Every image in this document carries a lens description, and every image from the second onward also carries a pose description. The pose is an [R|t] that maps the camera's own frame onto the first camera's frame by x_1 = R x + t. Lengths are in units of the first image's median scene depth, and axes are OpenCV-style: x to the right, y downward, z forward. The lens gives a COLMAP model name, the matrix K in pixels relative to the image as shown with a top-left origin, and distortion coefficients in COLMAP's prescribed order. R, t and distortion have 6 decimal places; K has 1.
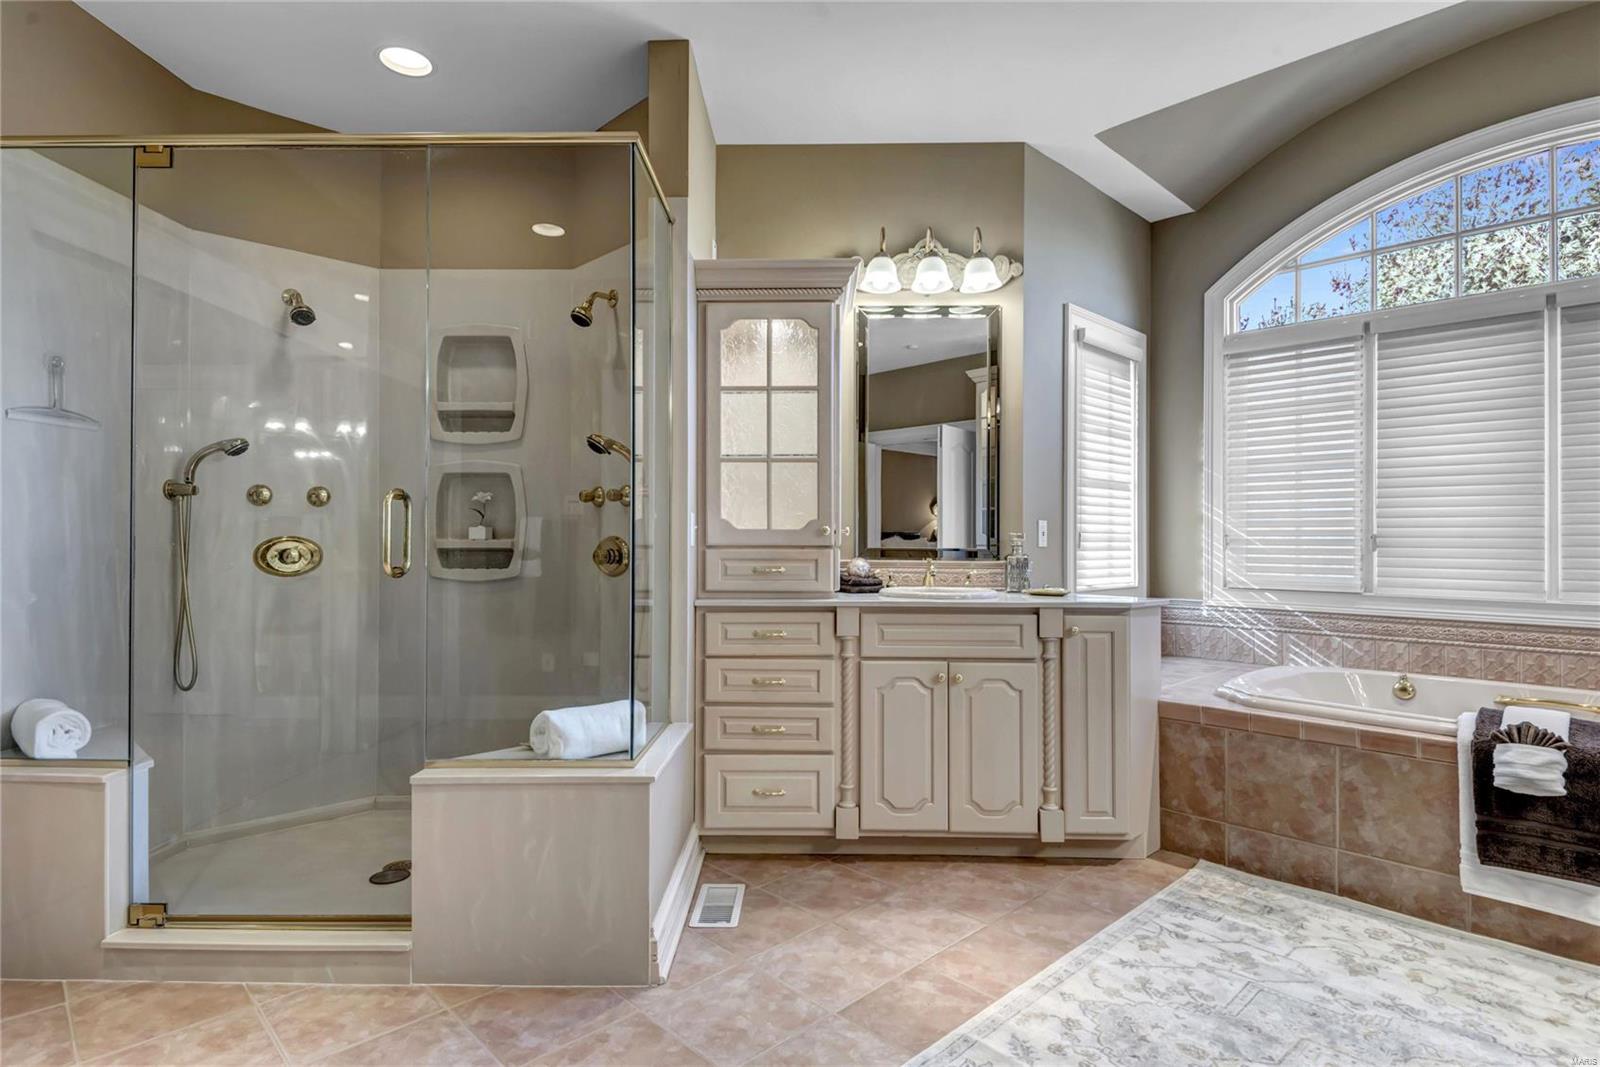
lens RADIAL K [[829.5, 0, 787.9], [0, 829.5, 528.5], [0, 0, 1]] dist [0.022249, -0.016954]
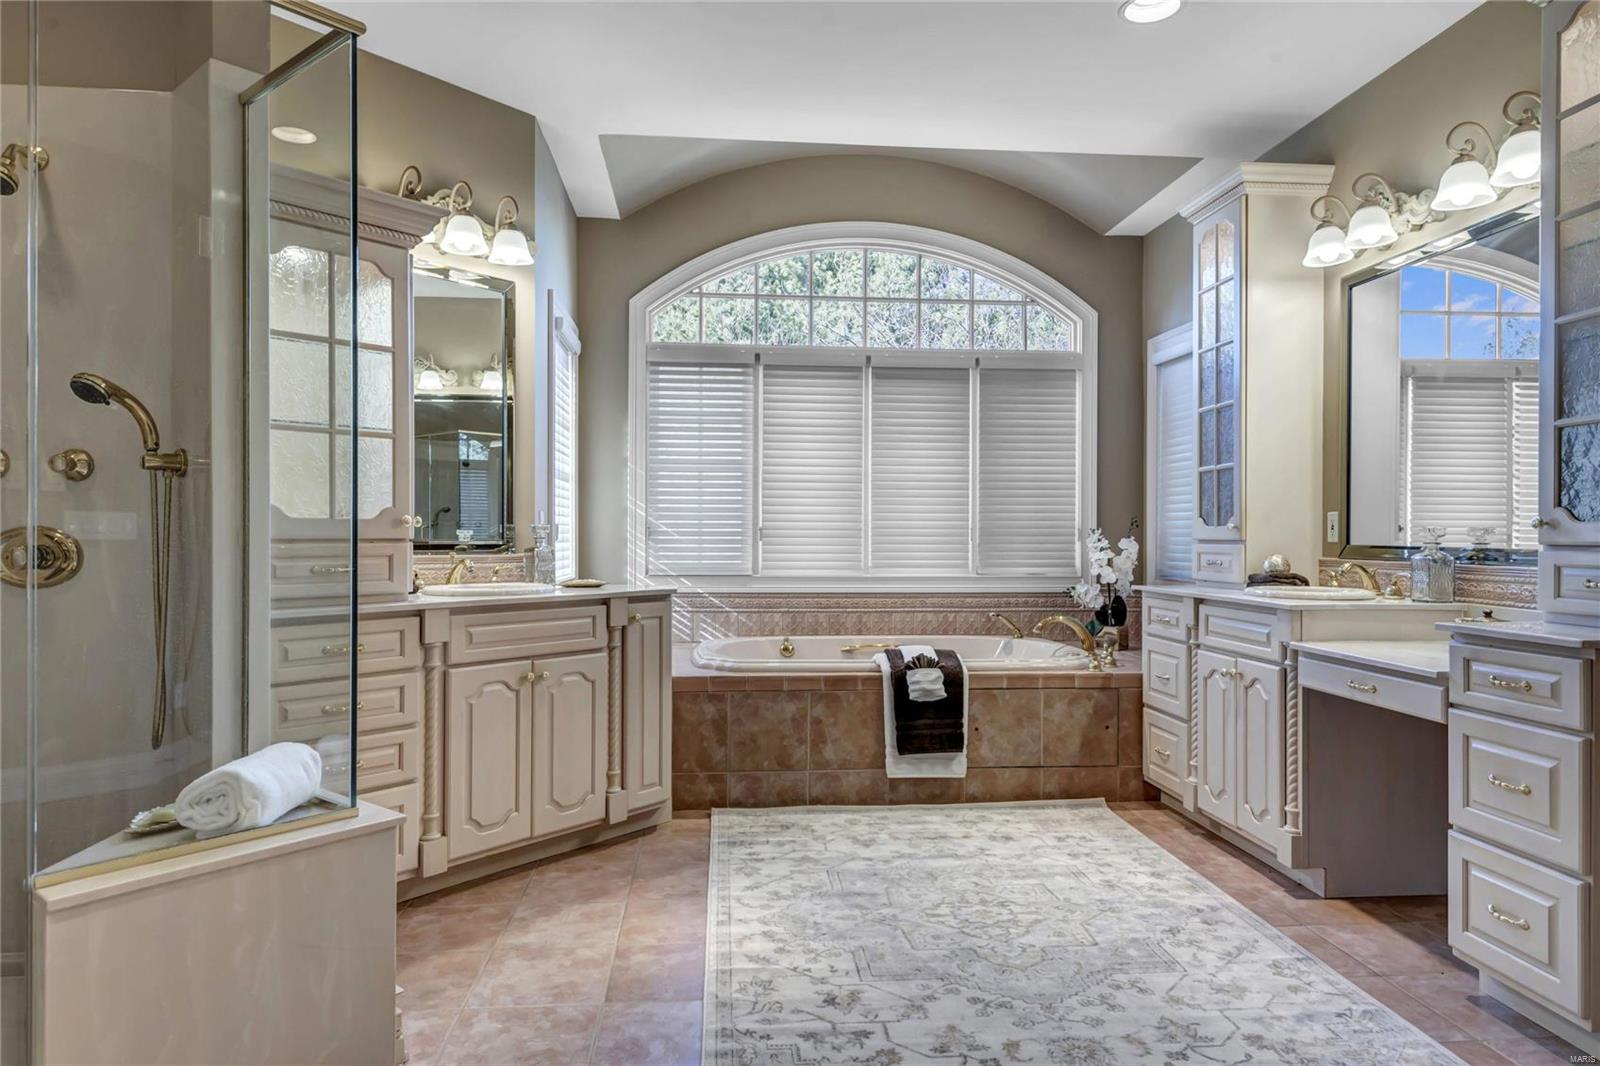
lens RADIAL K [[988.6, 0, 806.3], [0, 988.6, 526.8], [0, 0, 1]] dist [0.022790, -0.013754]
pose [[0.622016, 0.003609, 0.782997, -0.501648], [-0.010383, 0.999939, 0.003639, 0.000771], [-0.782936, -0.010393, 0.622015, 0.050469]]
